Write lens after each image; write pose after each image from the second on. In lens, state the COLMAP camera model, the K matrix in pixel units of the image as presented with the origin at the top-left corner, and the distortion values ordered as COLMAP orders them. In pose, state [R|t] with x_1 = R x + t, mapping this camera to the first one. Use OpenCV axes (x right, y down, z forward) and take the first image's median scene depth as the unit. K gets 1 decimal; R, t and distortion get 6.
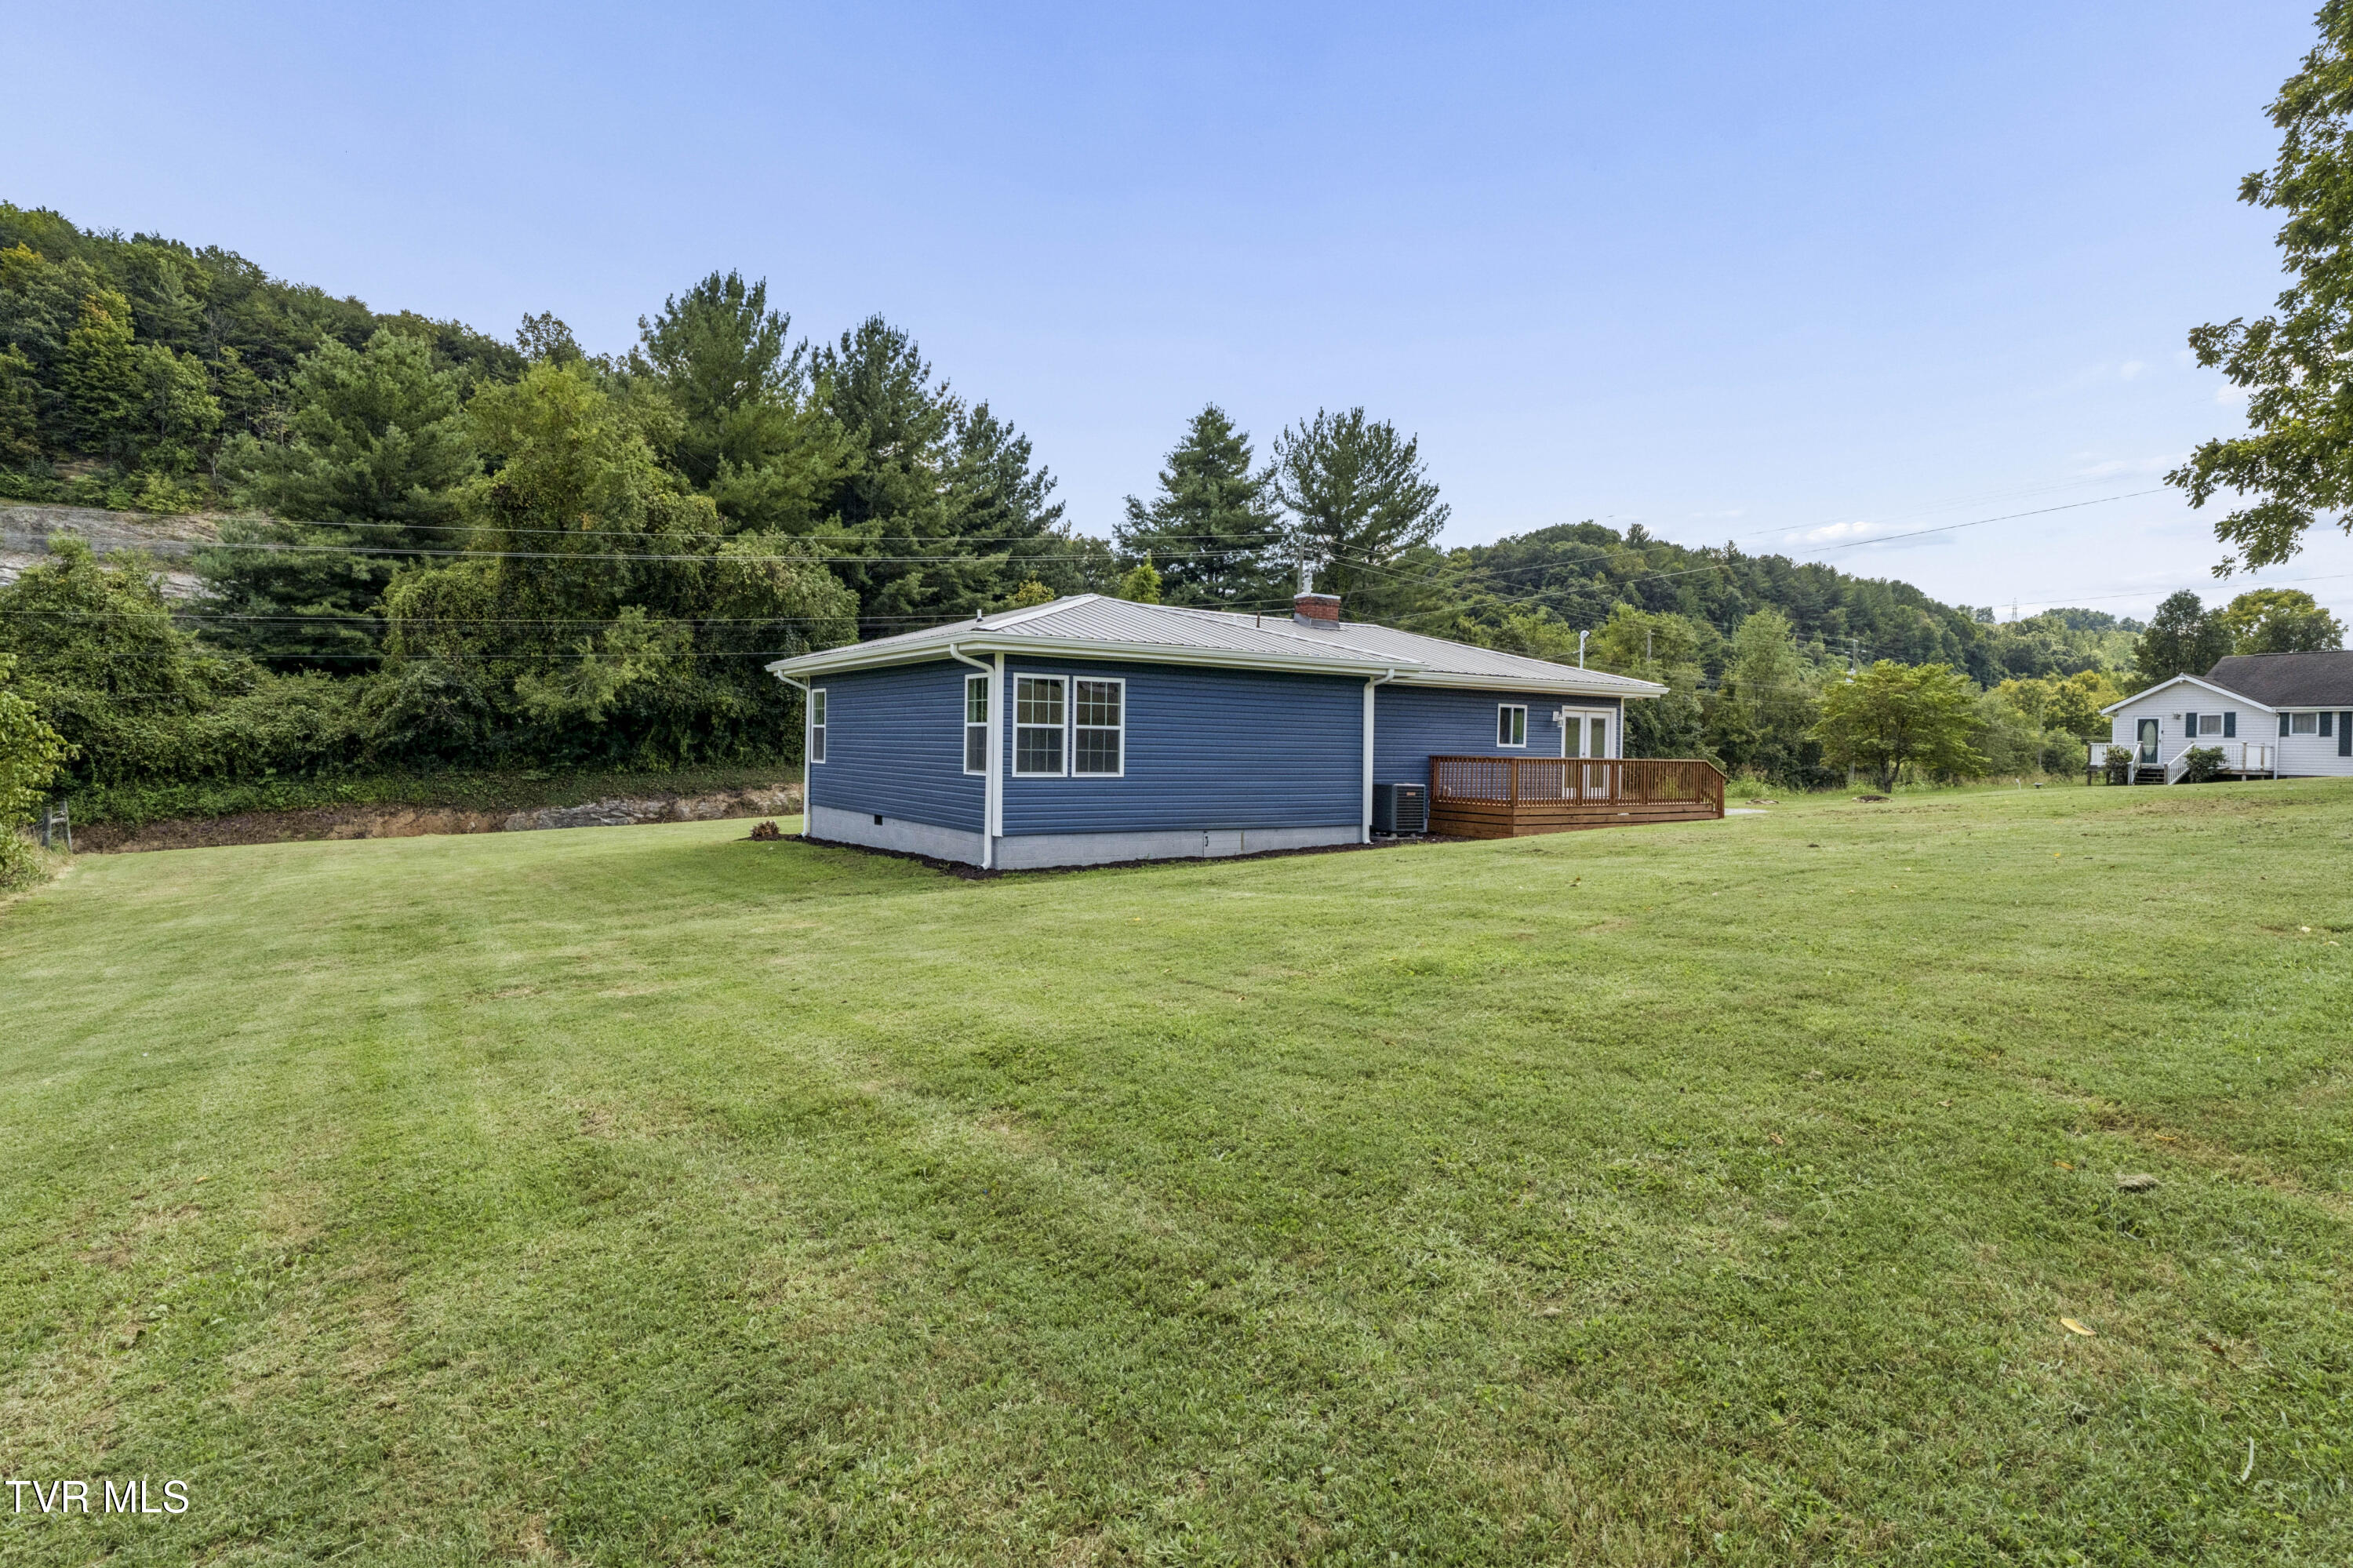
lens RADIAL K [[1271.5, 0, 1176.5], [0, 1271.5, 784.0], [0, 0, 1]] dist [-0.001353, -0.000137]
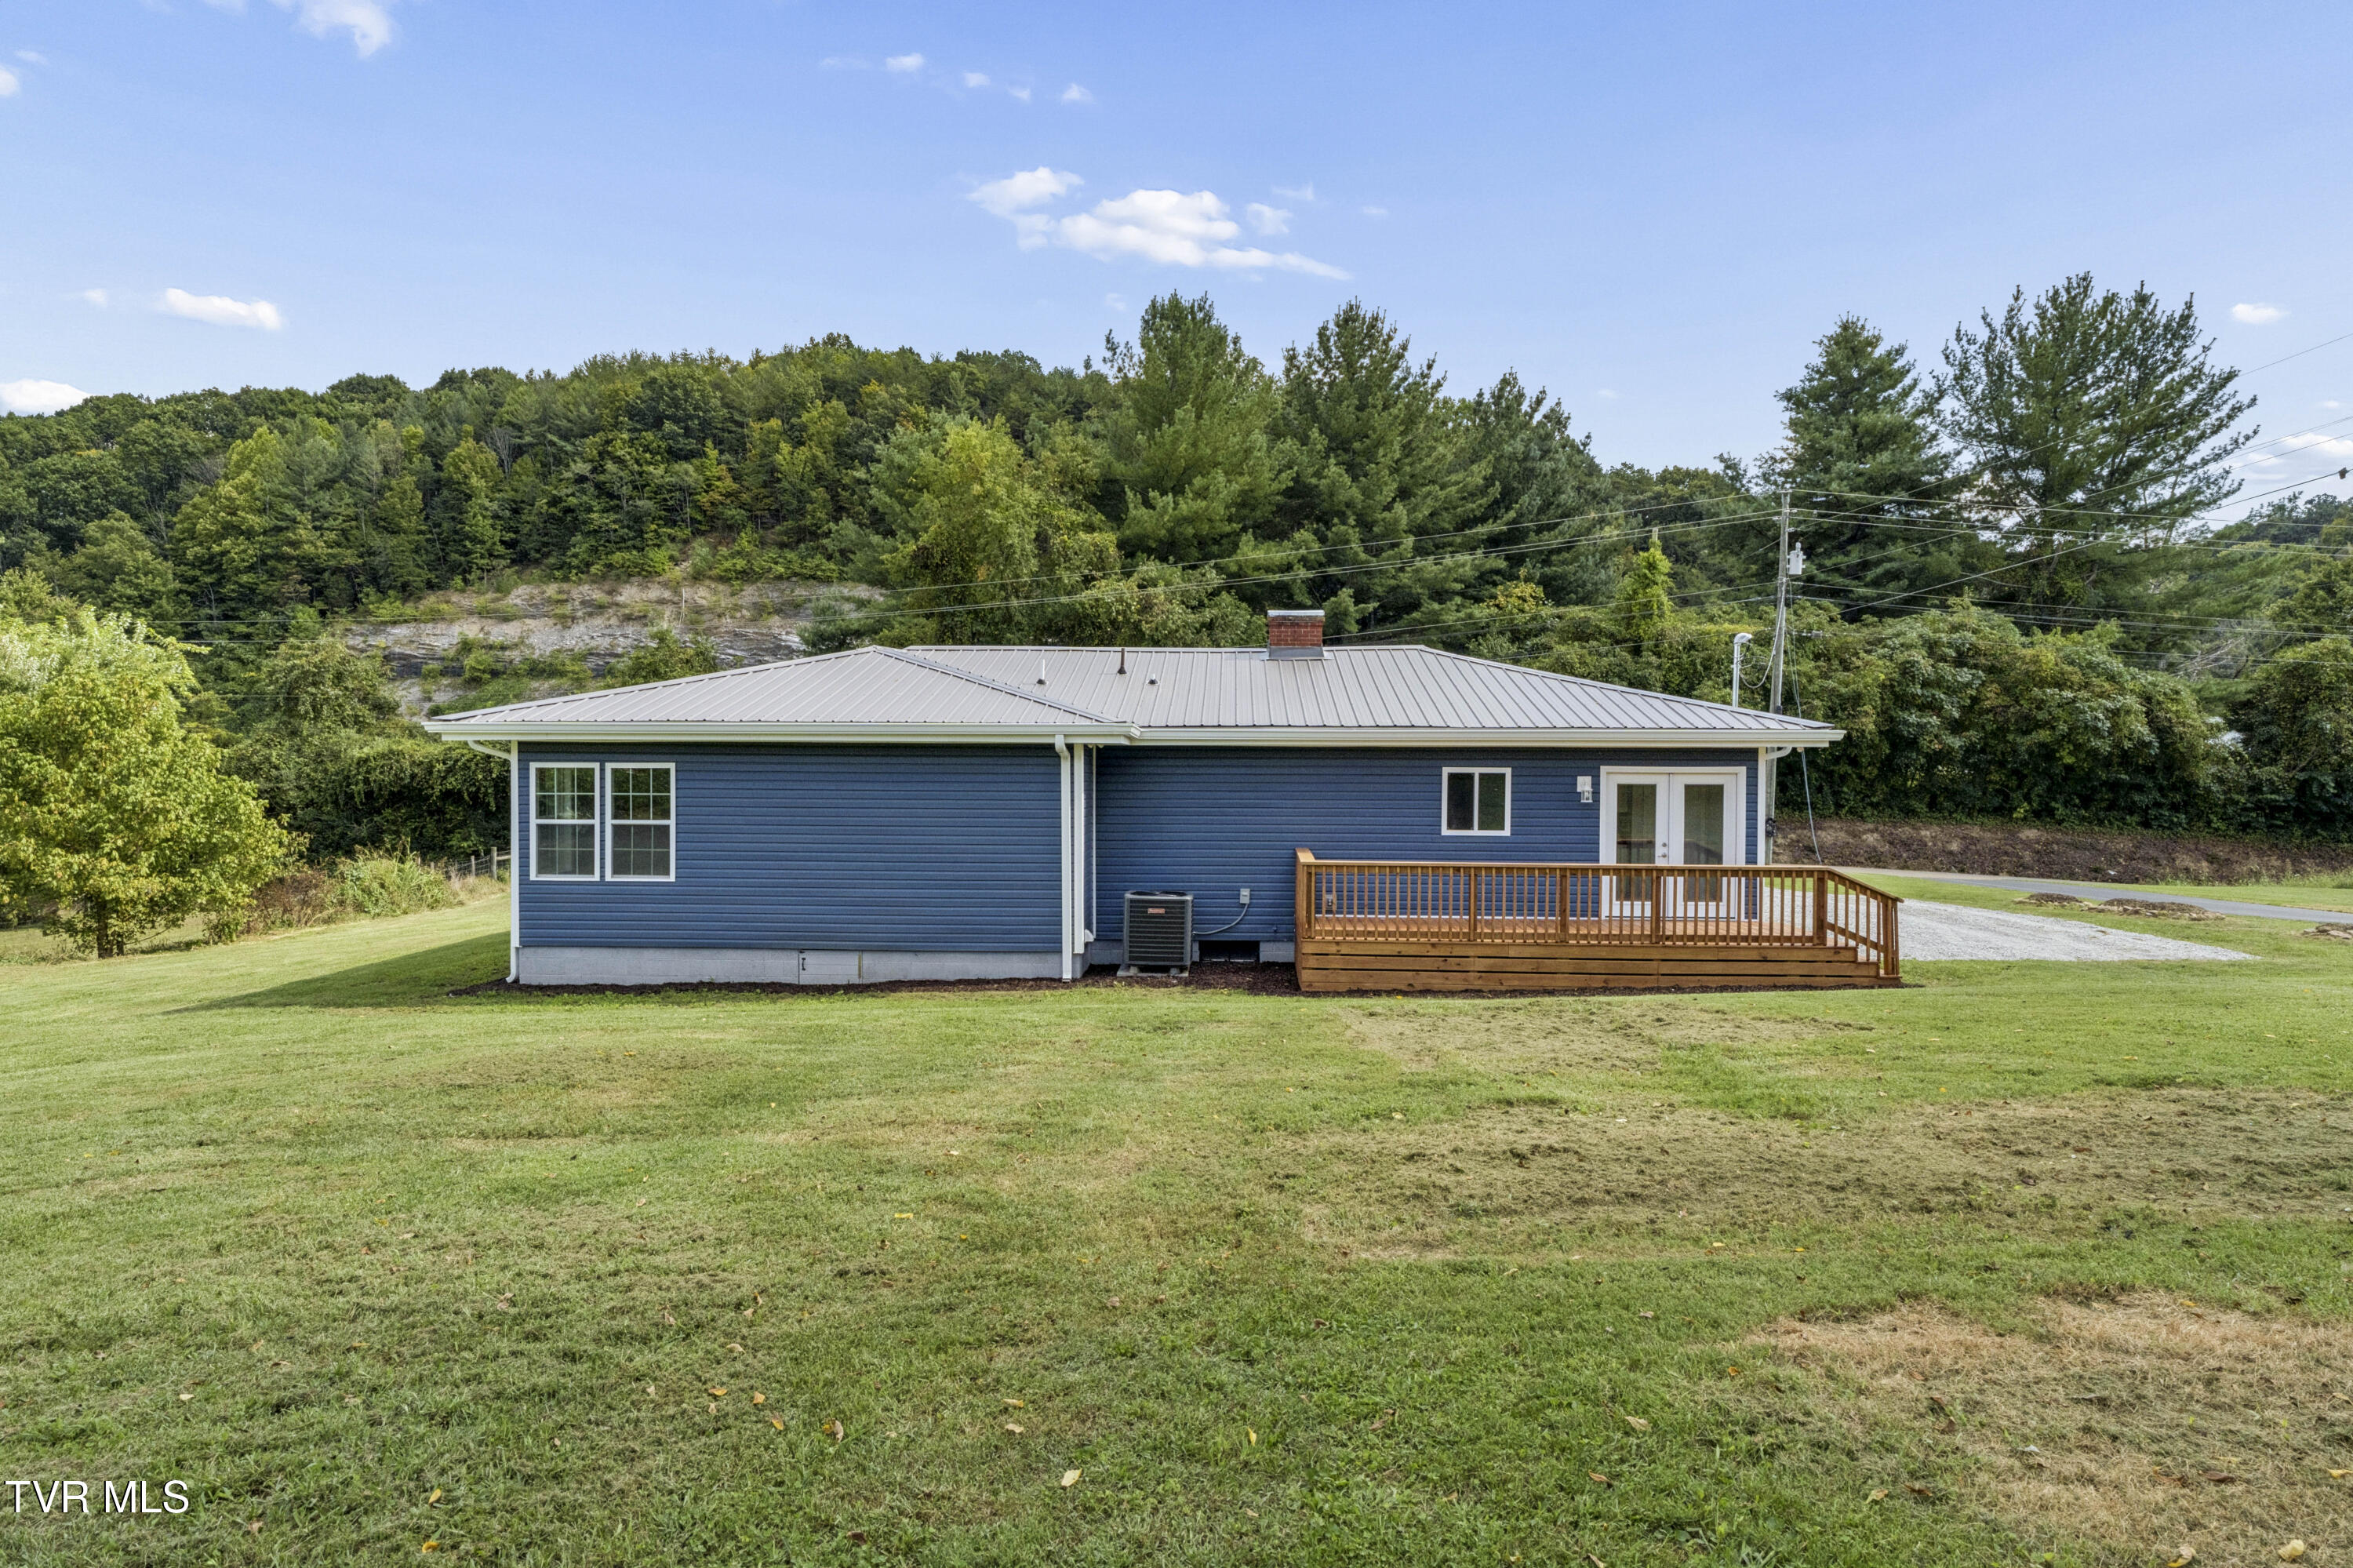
lens RADIAL K [[1360.0, 0, 1176.5], [0, 1360.0, 784.0], [0, 0, 1]] dist [-0.000413, 0.000483]
pose [[0.786810, 0.002967, -0.617188, 0.533917], [-0.008119, 0.999952, -0.005543, -0.046831], [0.617142, 0.009373, 0.786796, 0.353551]]
